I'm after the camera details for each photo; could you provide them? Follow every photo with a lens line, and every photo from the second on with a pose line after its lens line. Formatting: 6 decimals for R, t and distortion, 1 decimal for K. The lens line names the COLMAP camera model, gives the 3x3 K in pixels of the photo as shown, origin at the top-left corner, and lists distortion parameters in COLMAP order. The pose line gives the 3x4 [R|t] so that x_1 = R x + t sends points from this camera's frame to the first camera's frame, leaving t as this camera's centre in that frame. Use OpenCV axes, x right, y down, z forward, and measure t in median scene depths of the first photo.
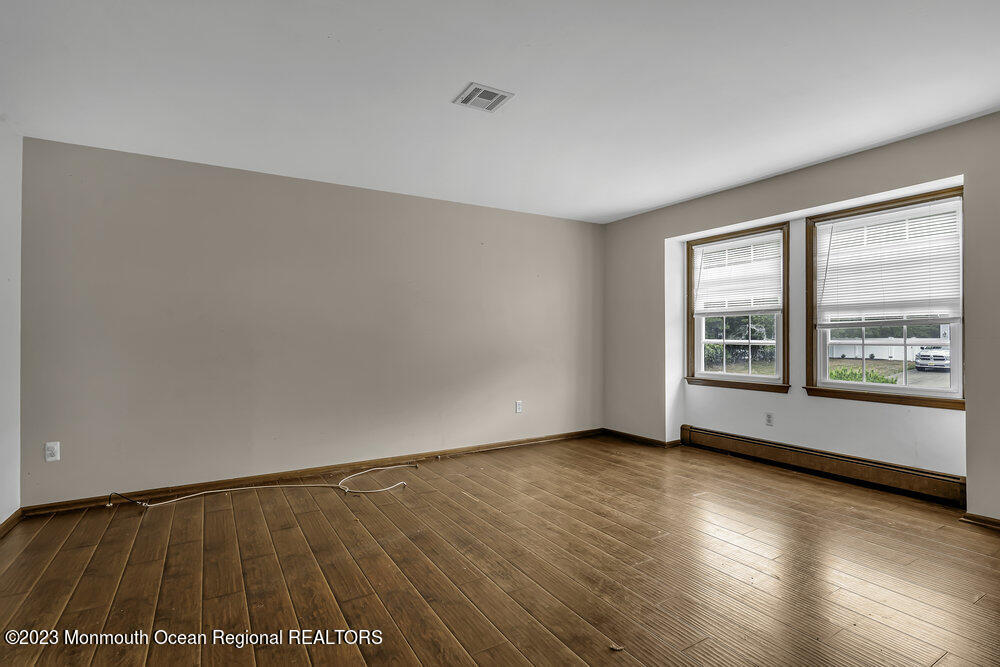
lens RADIAL K [[483.1, 0, 499.4], [0, 483.1, 335.1], [0, 0, 1]] dist [0.001509, 0.000801]
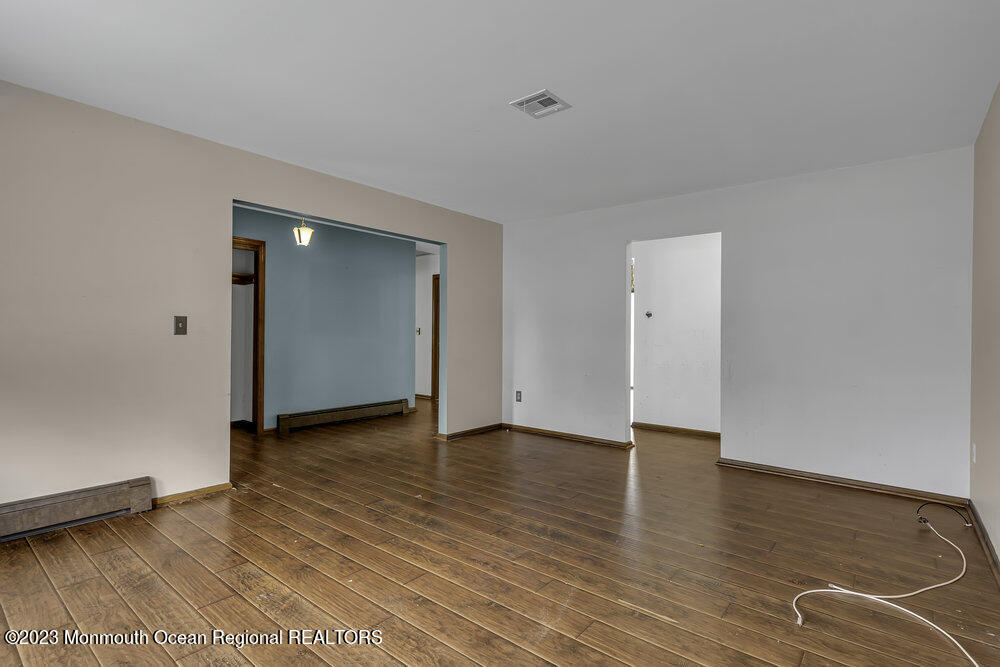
lens RADIAL K [[483.1, 0, 499.3], [0, 483.1, 333.2], [0, 0, 1]] dist [0.001509, 0.000801]
pose [[-0.940563, -0.009858, -0.339477, 0.378927], [-0.009247, 0.999951, -0.003418, 0.007671], [0.339494, -0.000076, -0.940608, 1.844210]]
